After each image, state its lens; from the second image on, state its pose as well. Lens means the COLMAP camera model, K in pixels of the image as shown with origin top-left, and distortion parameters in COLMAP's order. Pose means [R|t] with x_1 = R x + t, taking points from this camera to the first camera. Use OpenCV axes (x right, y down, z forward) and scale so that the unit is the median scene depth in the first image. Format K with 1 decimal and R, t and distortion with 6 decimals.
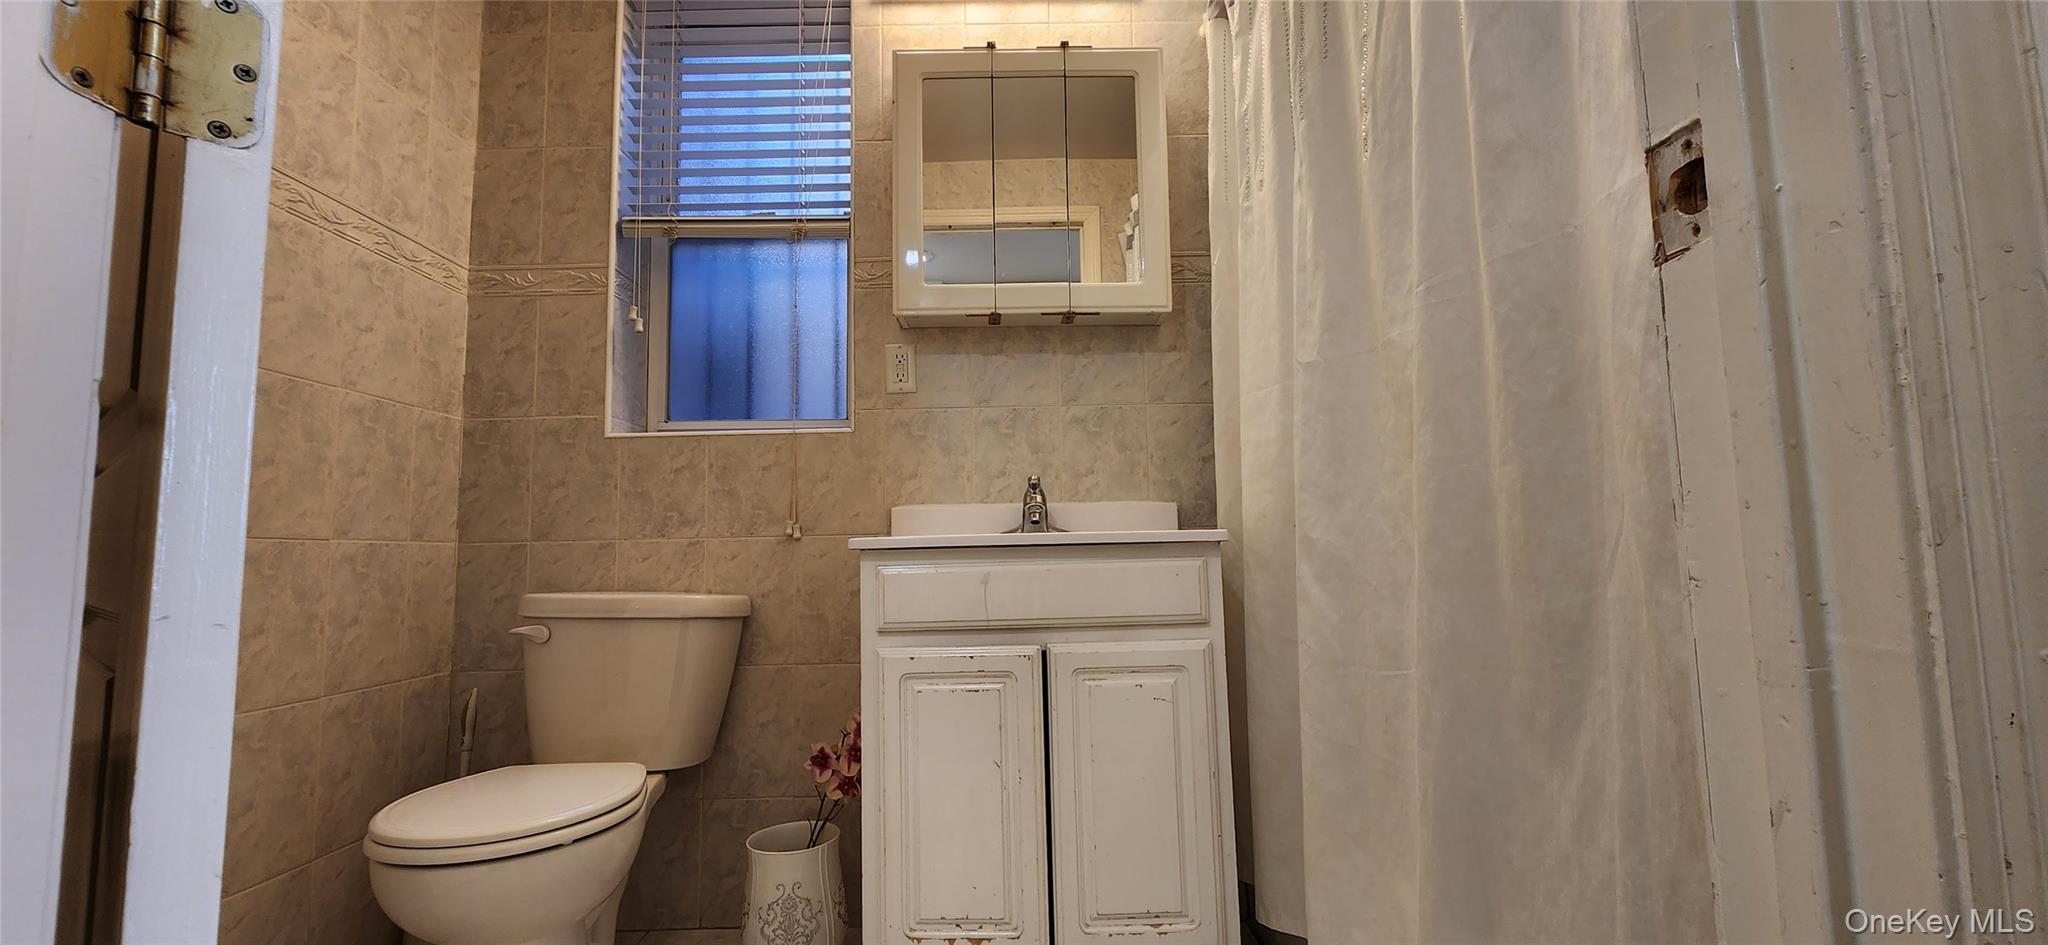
lens RADIAL K [[832.9, 0, 1017.8], [0, 832.9, 476.0], [0, 0, 1]] dist [0.002543, -0.001866]
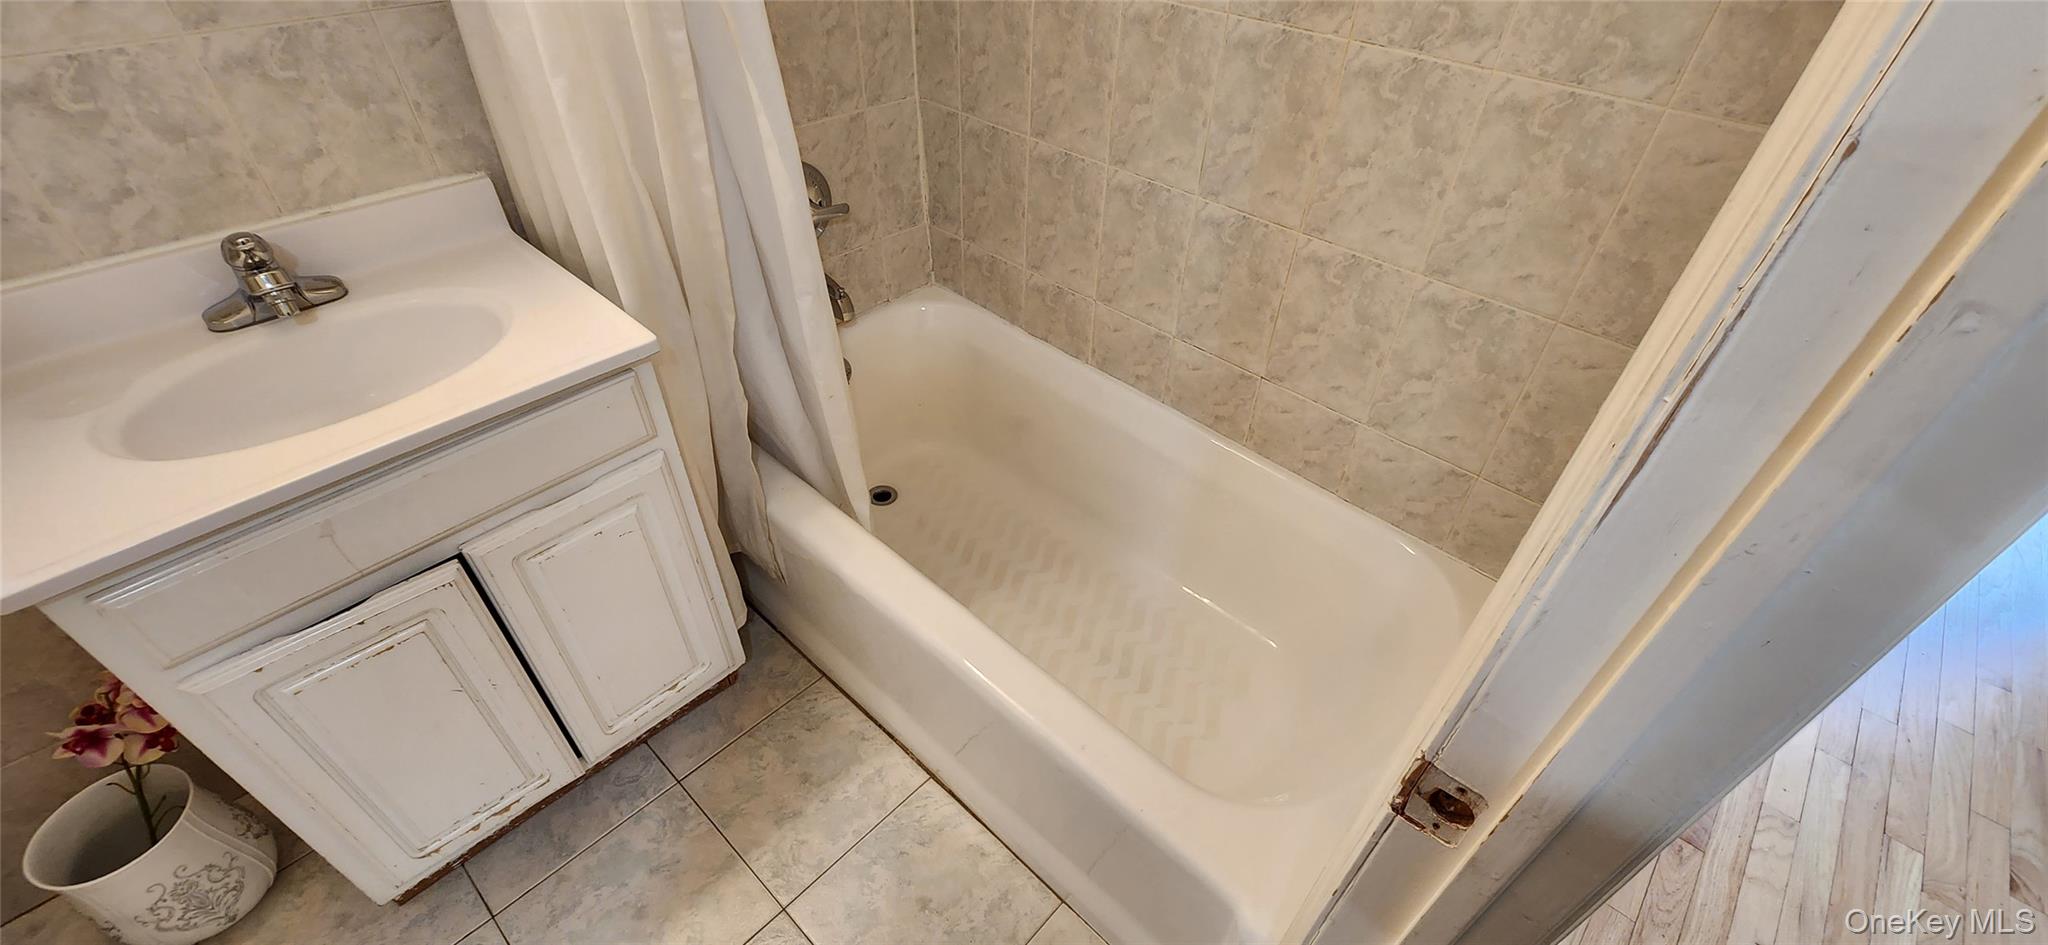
lens RADIAL K [[832.9, 0, 1027.4], [0, 832.9, 474.2], [0, 0, 1]] dist [0.002543, -0.001866]
pose [[0.674740, -0.450747, 0.584425, -0.023672], [-0.116410, 0.716938, 0.687349, -0.353091], [-0.728817, -0.531815, 0.431275, 0.285527]]
